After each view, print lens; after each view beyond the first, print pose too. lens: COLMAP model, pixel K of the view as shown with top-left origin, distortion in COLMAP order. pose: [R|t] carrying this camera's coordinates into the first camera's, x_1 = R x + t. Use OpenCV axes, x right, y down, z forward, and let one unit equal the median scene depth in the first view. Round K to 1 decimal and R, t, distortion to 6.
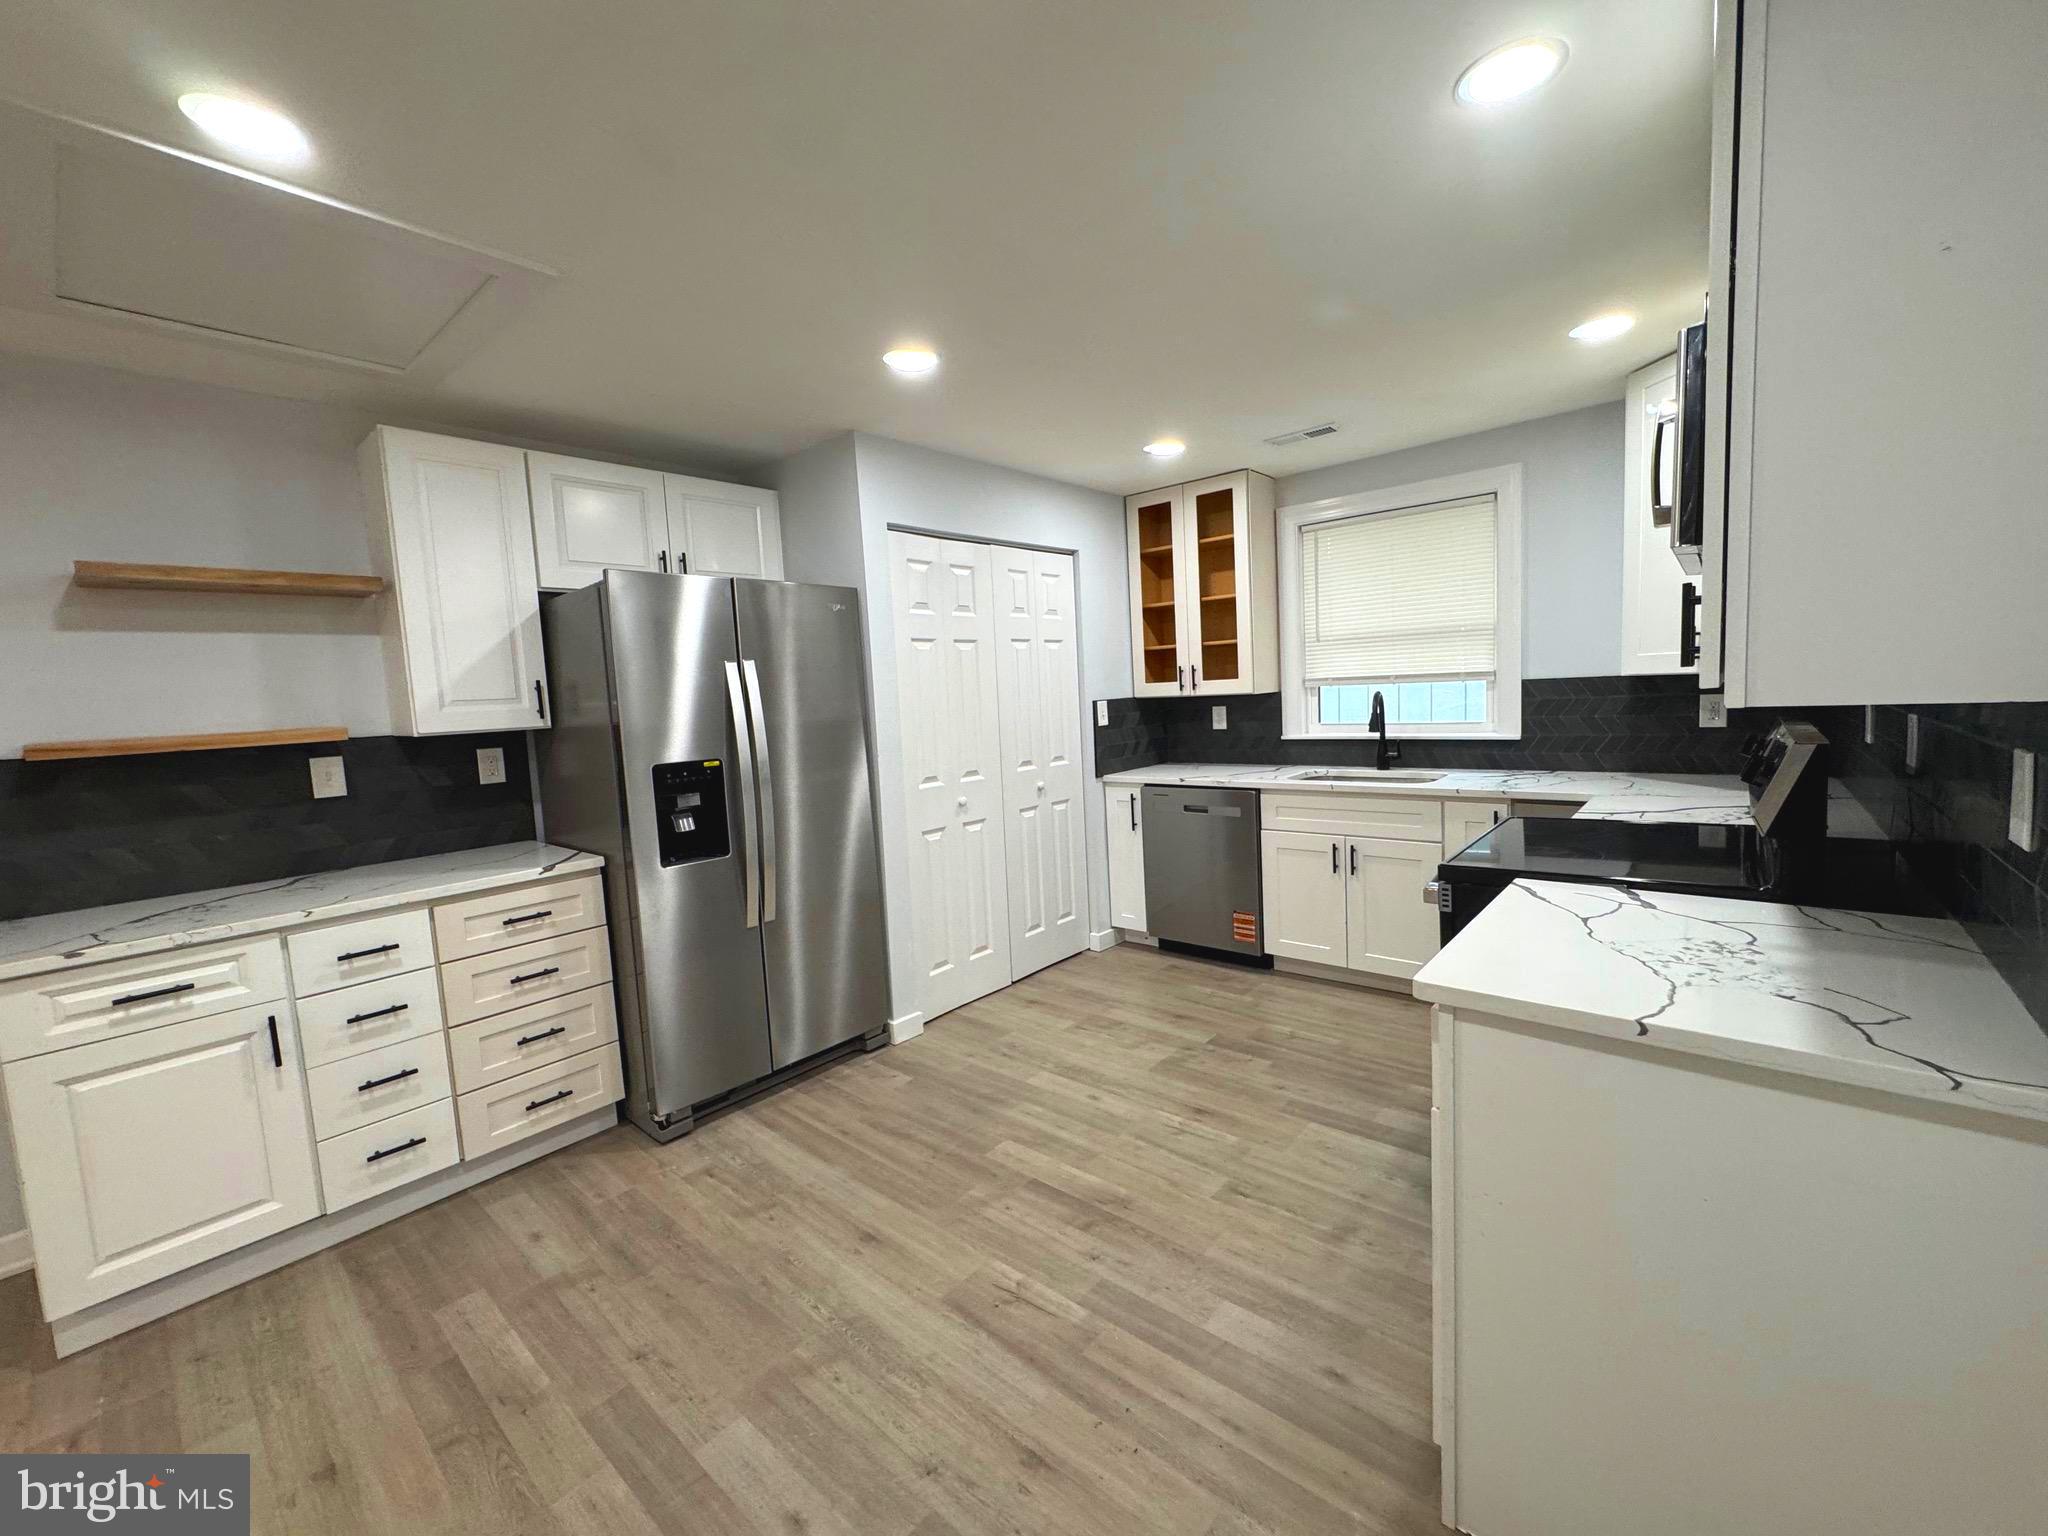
lens RADIAL K [[818.7, 0, 1023.1], [0, 818.7, 765.4], [0, 0, 1]] dist [-0.004448, 0.000722]
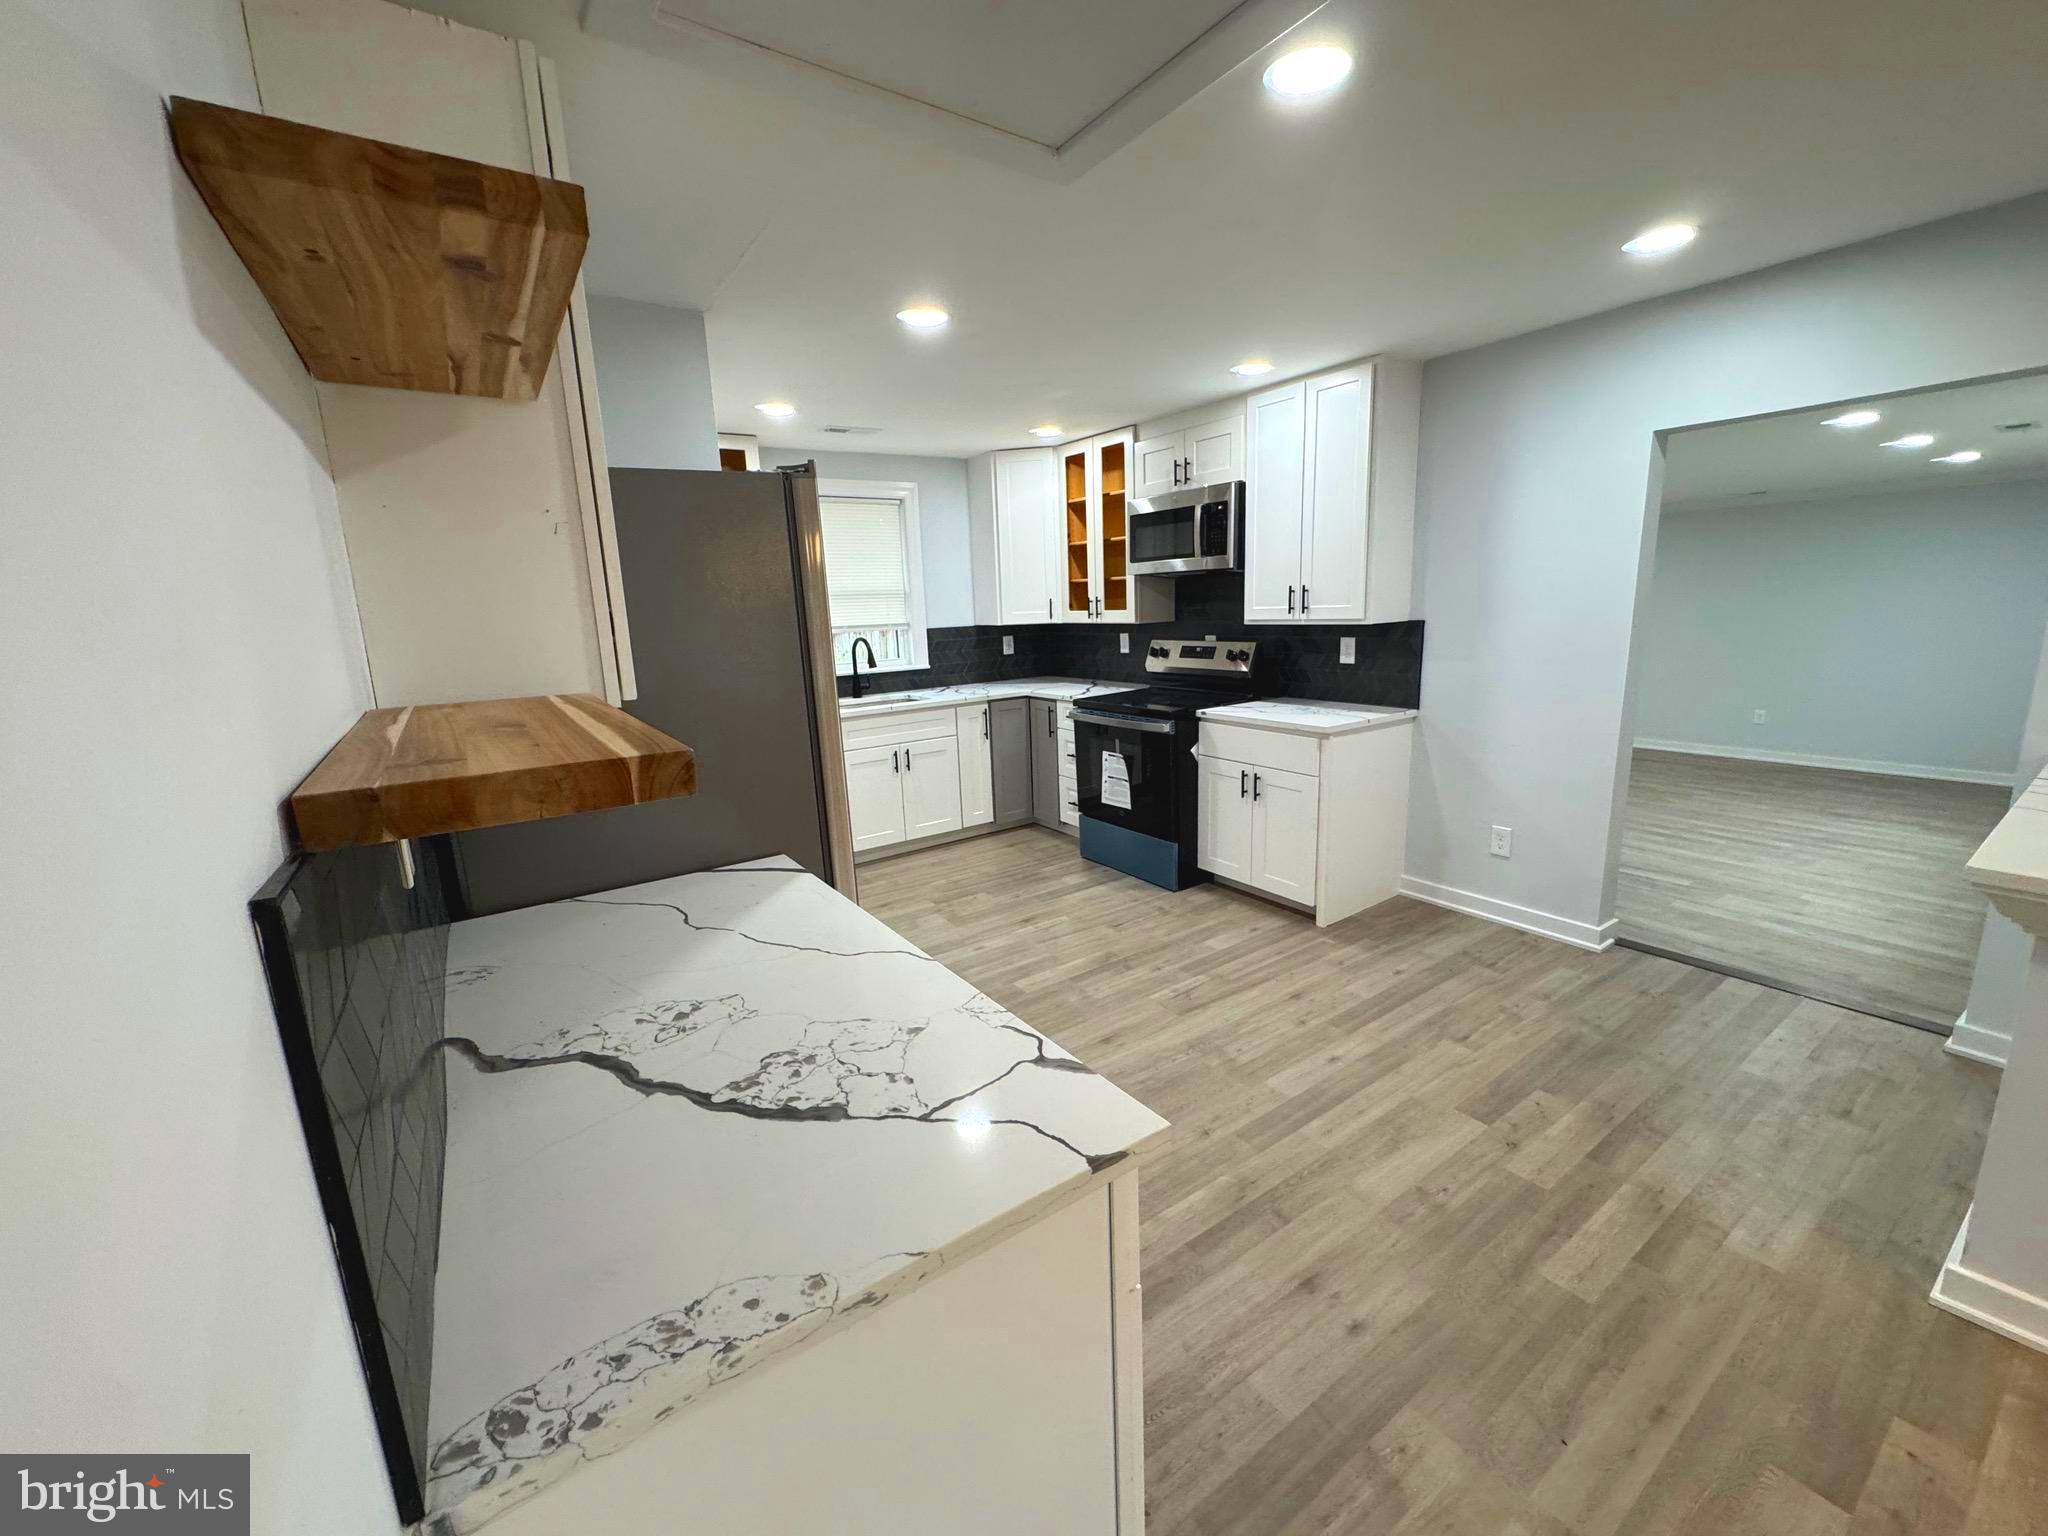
lens RADIAL K [[818.7, 0, 1023.7], [0, 818.7, 767.6], [0, 0, 1]] dist [-0.004448, 0.000722]
pose [[0.255980, -0.154732, 0.954218, -1.169702], [0.115338, 0.984944, 0.128773, -0.035322], [-0.959777, 0.077094, 0.269972, 0.607283]]
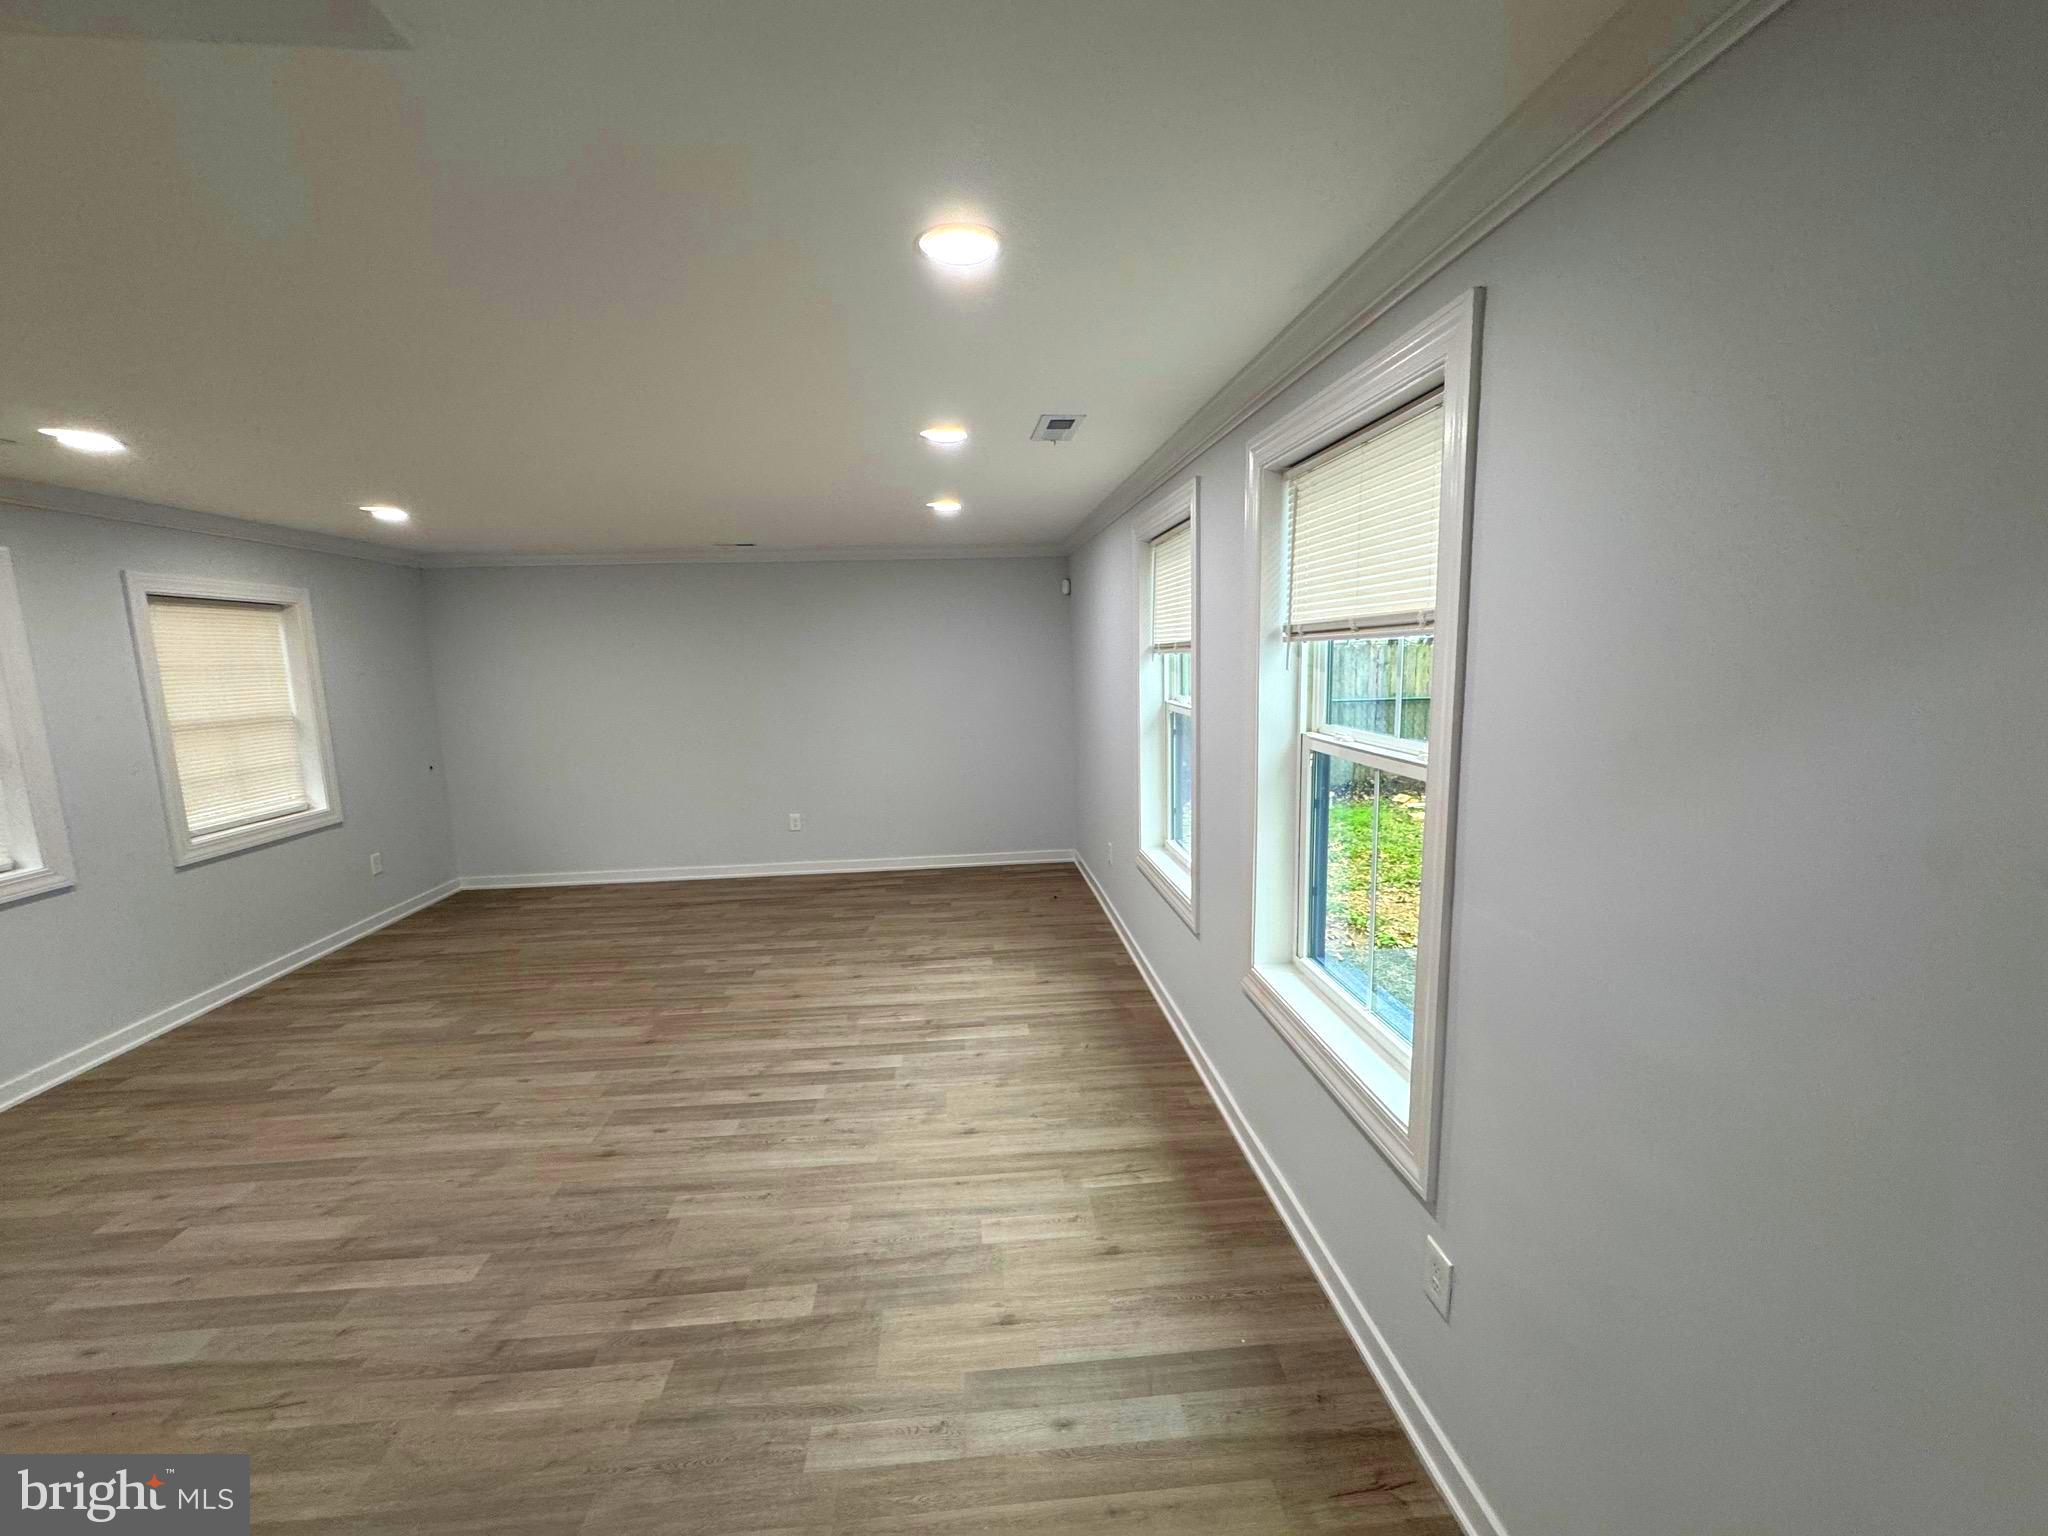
lens RADIAL K [[818.7, 0, 1023.2], [0, 818.7, 768.4], [0, 0, 1]] dist [-0.004448, 0.000722]
pose [[-0.711570, -0.031053, 0.701929, 0.237326], [0.126063, 0.977169, 0.171024, -0.007017], [-0.691214, 0.210183, -0.691409, -0.016233]]
